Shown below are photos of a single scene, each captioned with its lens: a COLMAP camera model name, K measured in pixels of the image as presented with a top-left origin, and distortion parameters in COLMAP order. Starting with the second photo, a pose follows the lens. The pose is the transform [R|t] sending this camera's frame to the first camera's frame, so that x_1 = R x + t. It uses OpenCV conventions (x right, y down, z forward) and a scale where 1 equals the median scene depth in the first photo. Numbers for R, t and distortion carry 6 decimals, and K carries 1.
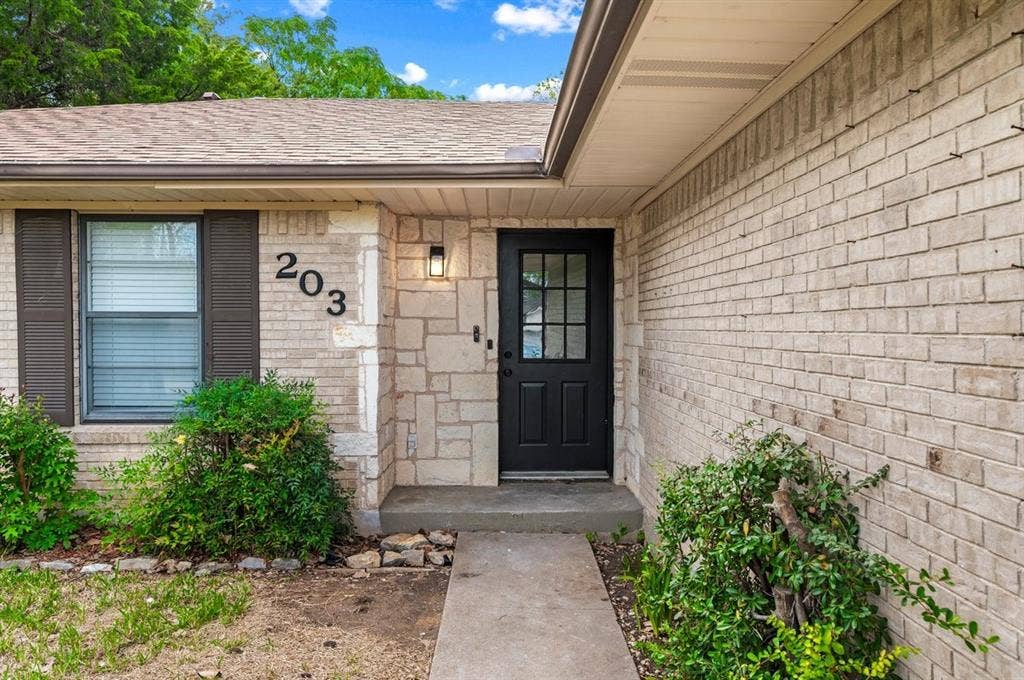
lens RADIAL K [[745.6, 0, 512.0], [0, 745.6, 340.0], [0, 0, 1]] dist [0.002891, 0.000158]
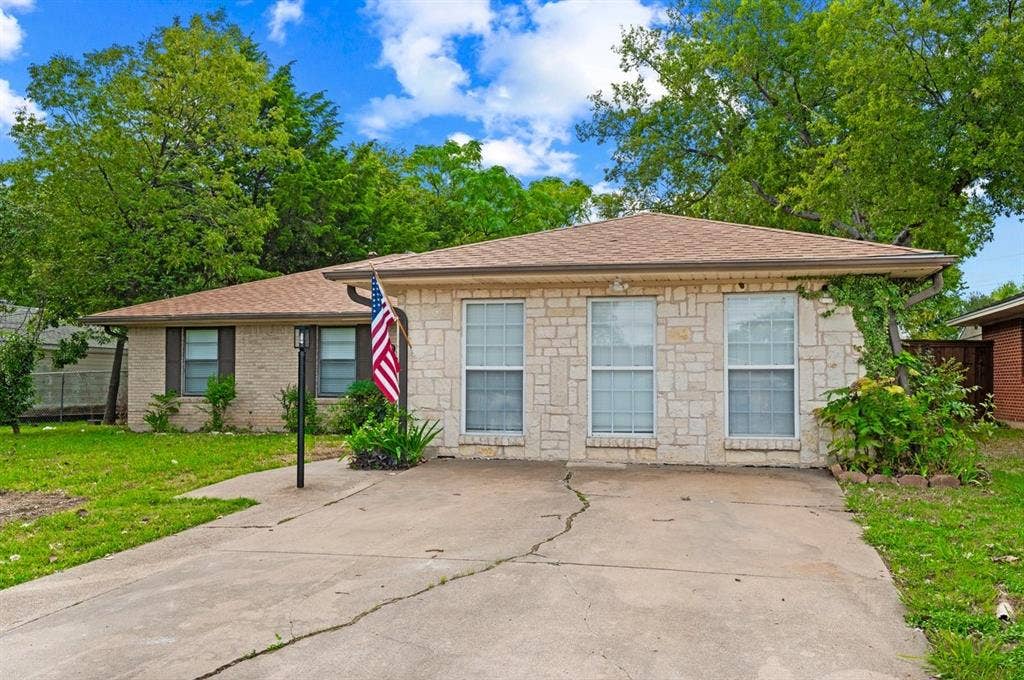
lens RADIAL K [[917.5, 0, 533.4], [0, 917.5, 342.7], [0, 0, 1]] dist [-0.002749, 0.004240]
pose [[0.965667, -0.010619, -0.259565, 1.162300], [-0.009820, 0.996958, -0.077317, 0.167092], [0.259597, 0.077212, 0.962625, -2.236722]]
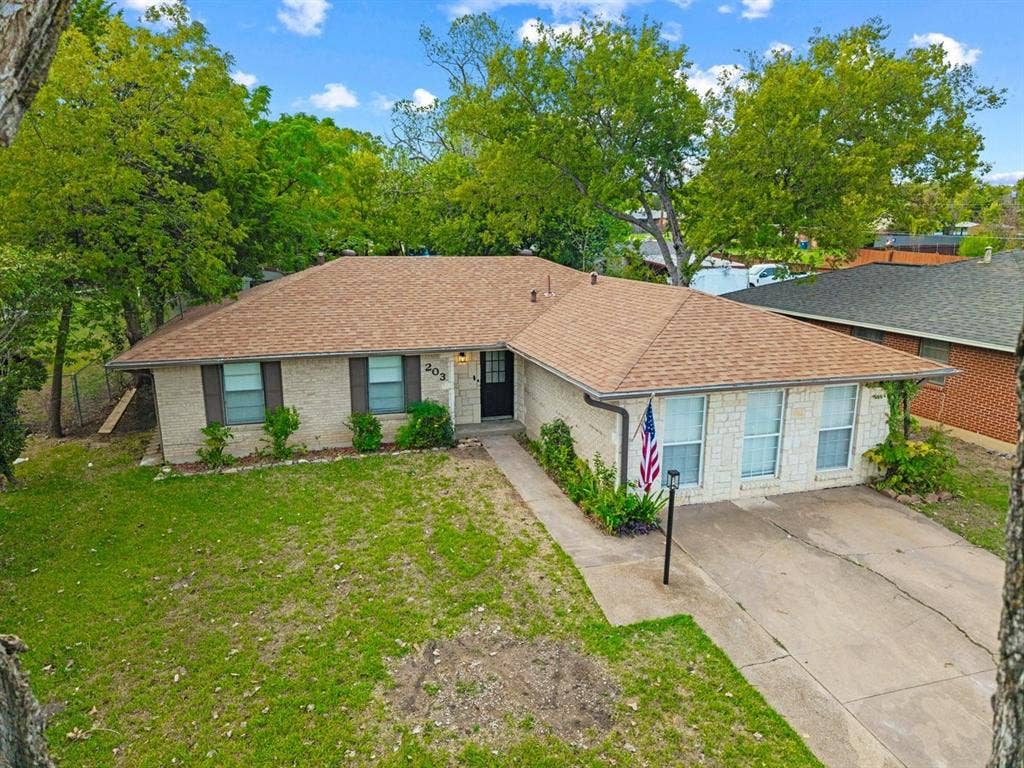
lens RADIAL K [[698.3, 0, 523.9], [0, 698.3, 387.5], [0, 0, 1]] dist [0.033310, -0.040371]
pose [[0.961262, -0.057784, 0.269510, -0.740246], [0.003401, 0.980191, 0.198026, -0.636411], [-0.275614, -0.189438, 0.942417, -2.164222]]
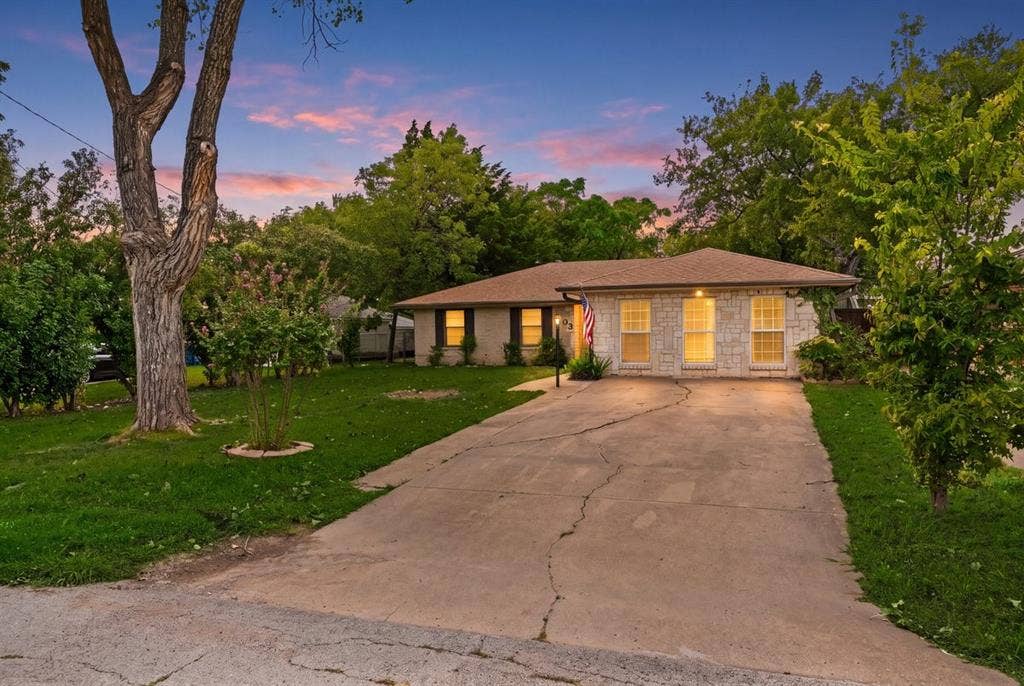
lens RADIAL K [[711.3, 0, 526.0], [0, 711.3, 340.6], [0, 0, 1]] dist [0.026181, 0.000177]
pose [[0.936722, -0.007439, -0.349996, 1.233190], [-0.000574, 0.999740, -0.022785, 0.182798], [0.350074, 0.021544, 0.936474, -3.737606]]
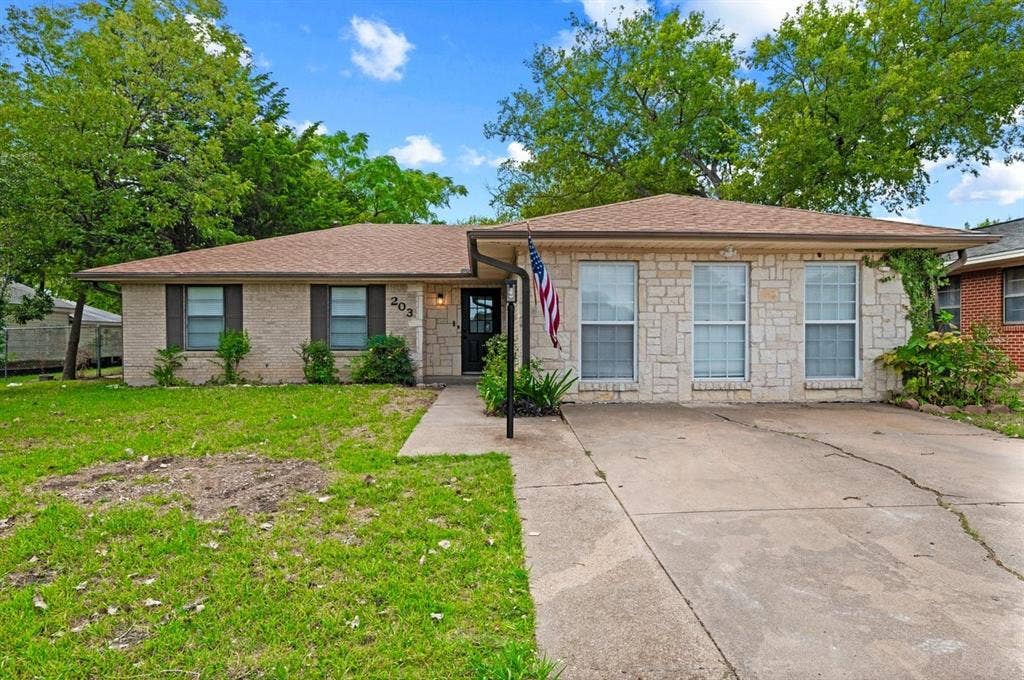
lens RADIAL K [[691.9, 0, 527.6], [0, 691.9, 339.3], [0, 0, 1]] dist [-0.001481, -0.000574]
pose [[0.999182, -0.004730, 0.040173, 0.151888], [0.005988, 0.999494, -0.031252, 0.160029], [-0.040004, 0.031467, 0.998704, -1.980347]]
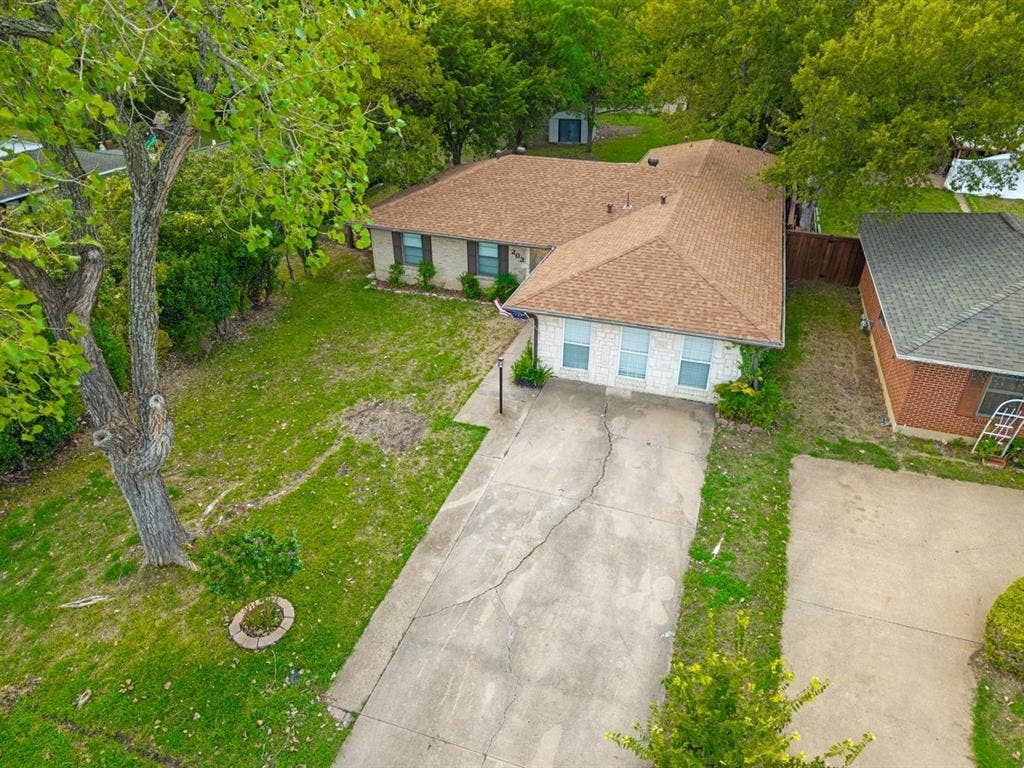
lens RADIAL K [[710.6, 0, 511.1], [0, 710.6, 401.6], [0, 0, 1]] dist [0.098661, -0.000874]
pose [[0.936334, 0.183778, -0.299171, 1.379479], [-0.013966, 0.870894, 0.491272, -1.641811], [0.350831, -0.455817, 0.818015, -3.601785]]
